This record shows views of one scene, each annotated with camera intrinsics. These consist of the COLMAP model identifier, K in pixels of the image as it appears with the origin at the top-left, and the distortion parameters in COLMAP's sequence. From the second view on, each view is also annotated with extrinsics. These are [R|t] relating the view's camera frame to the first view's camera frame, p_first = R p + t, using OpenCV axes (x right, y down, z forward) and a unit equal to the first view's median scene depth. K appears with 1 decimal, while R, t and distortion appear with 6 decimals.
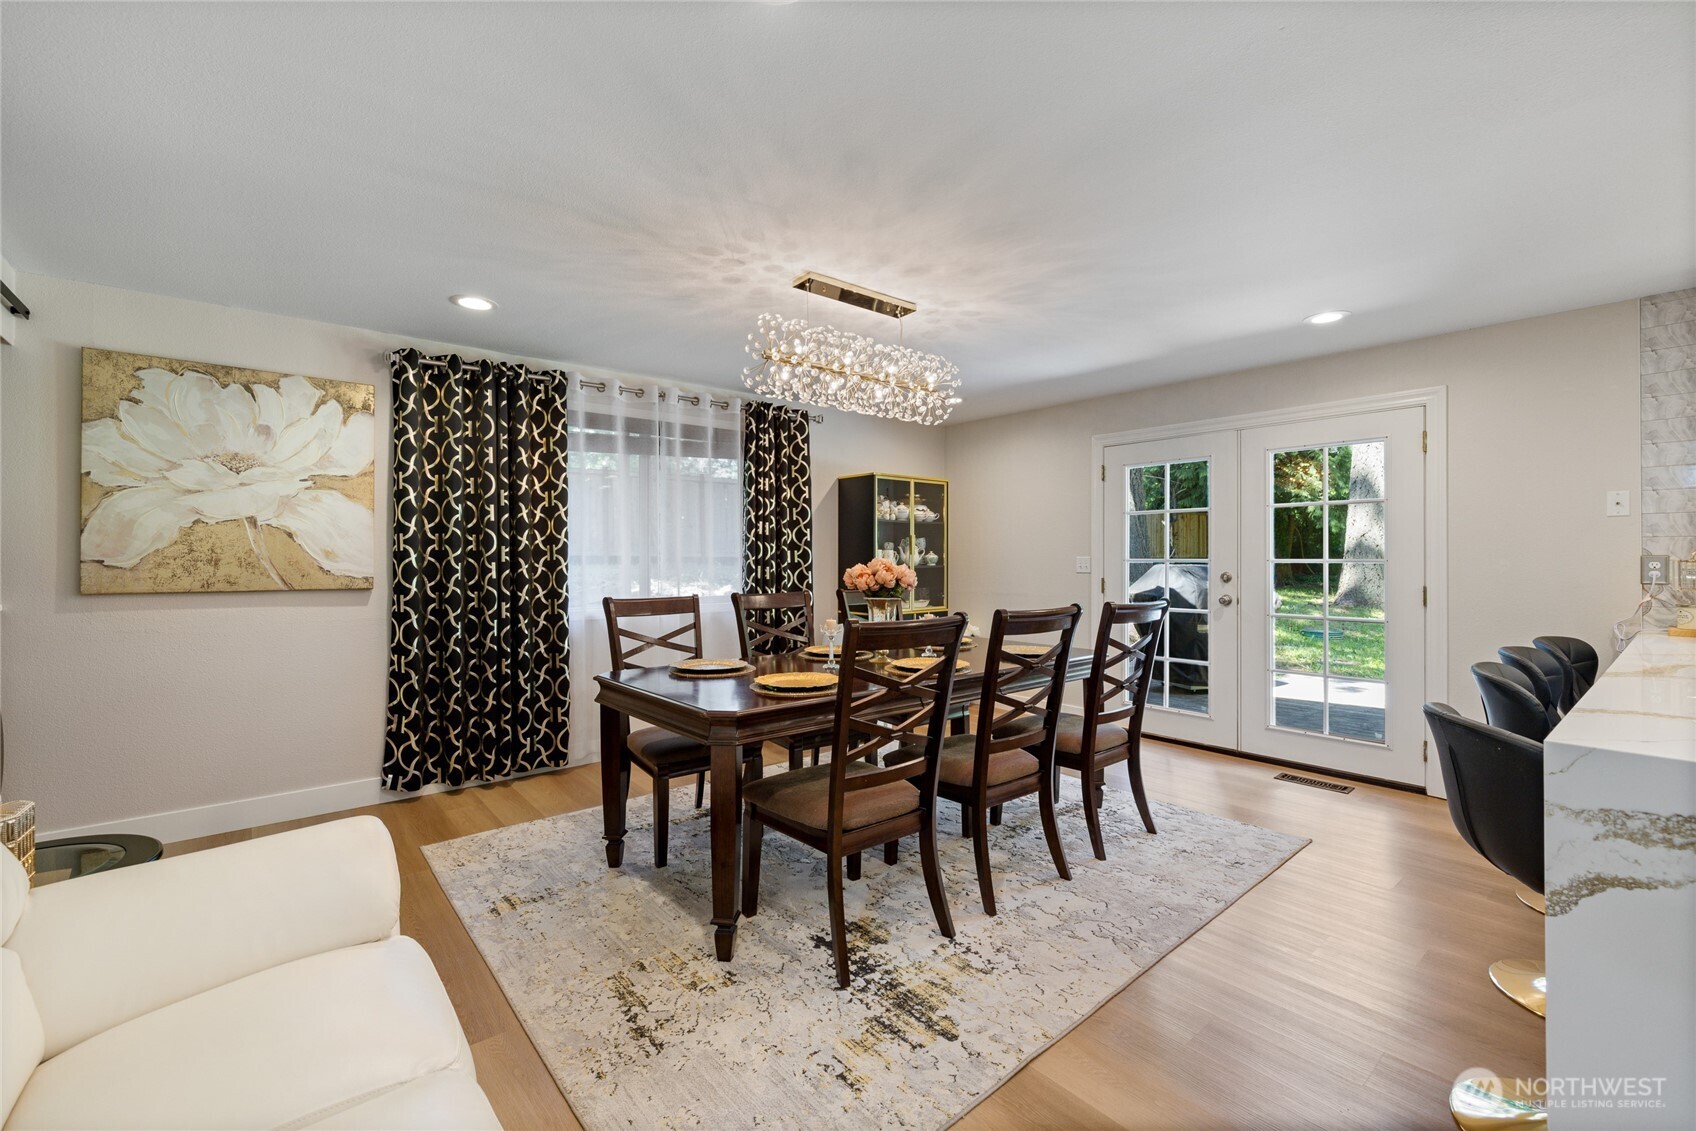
lens RADIAL K [[710.1, 0, 824.3], [0, 710.1, 558.1], [0, 0, 1]] dist [0.000011, 0.000307]
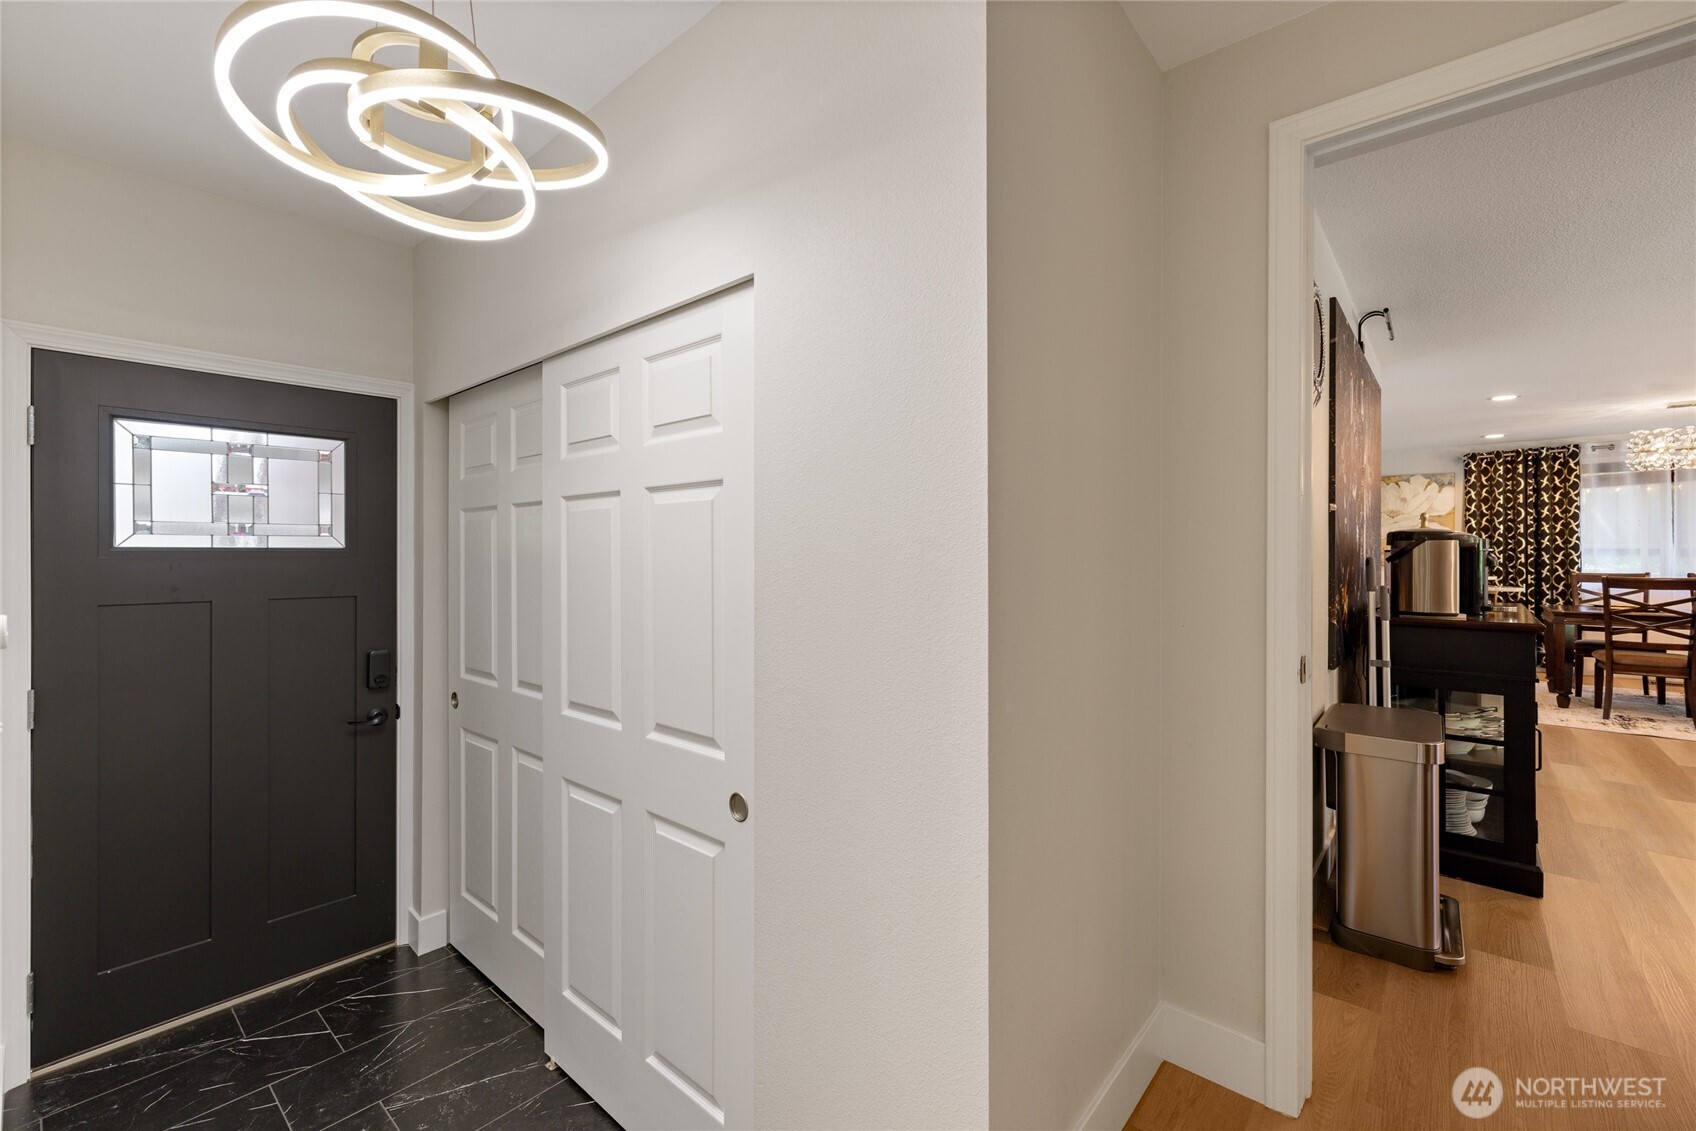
lens RADIAL K [[711.0, 0, 829.1], [0, 711.0, 554.4], [0, 0, 1]] dist [0.000344, 0.000878]
pose [[0.159076, 0.002020, -0.987264, 1.165907], [0.003178, 0.999992, 0.002559, -0.004003], [0.987261, -0.003544, 0.159068, -1.189842]]
